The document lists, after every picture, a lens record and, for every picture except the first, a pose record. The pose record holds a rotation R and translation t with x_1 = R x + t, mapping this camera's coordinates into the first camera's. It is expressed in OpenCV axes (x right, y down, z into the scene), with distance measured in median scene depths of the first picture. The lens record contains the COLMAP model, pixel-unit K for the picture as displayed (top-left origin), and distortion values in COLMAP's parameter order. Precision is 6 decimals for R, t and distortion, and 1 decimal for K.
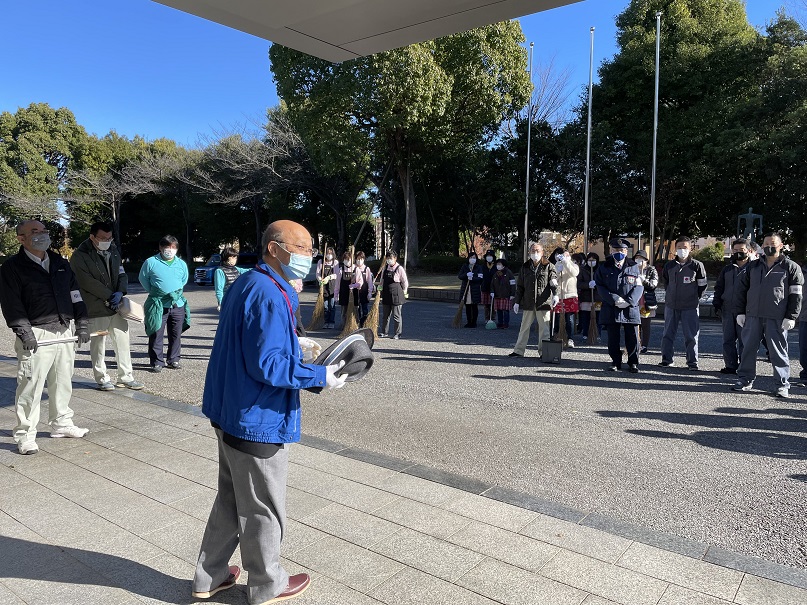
lens RADIAL K [[646.8, 0, 403.6], [0, 646.8, 303.9], [0, 0, 1]] dist [0.017039, -0.034824]
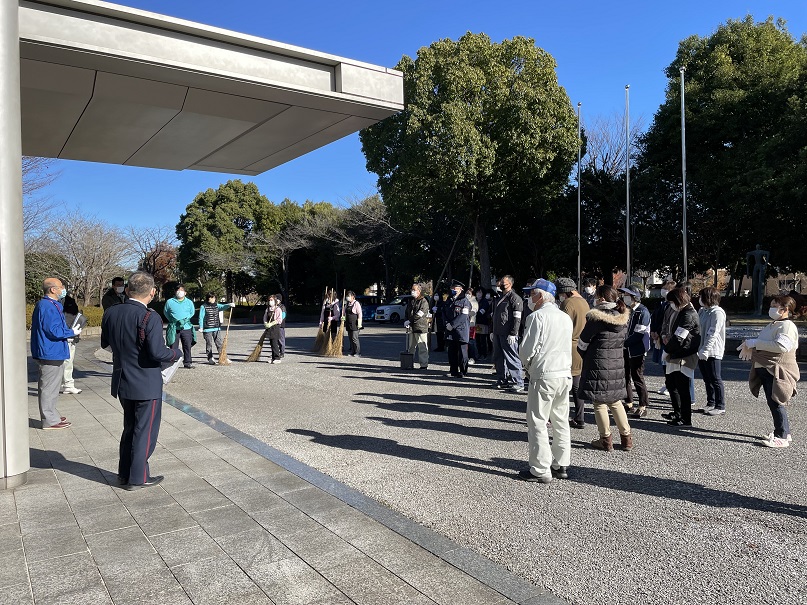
lens RADIAL K [[646.8, 0, 404.6], [0, 646.8, 304.1], [0, 0, 1]] dist [0.017039, -0.034824]
pose [[0.946531, -0.010116, -0.322454, 0.288908], [-0.010901, 0.997935, -0.063307, 0.016327], [0.322428, 0.063437, 0.944466, -0.136285]]
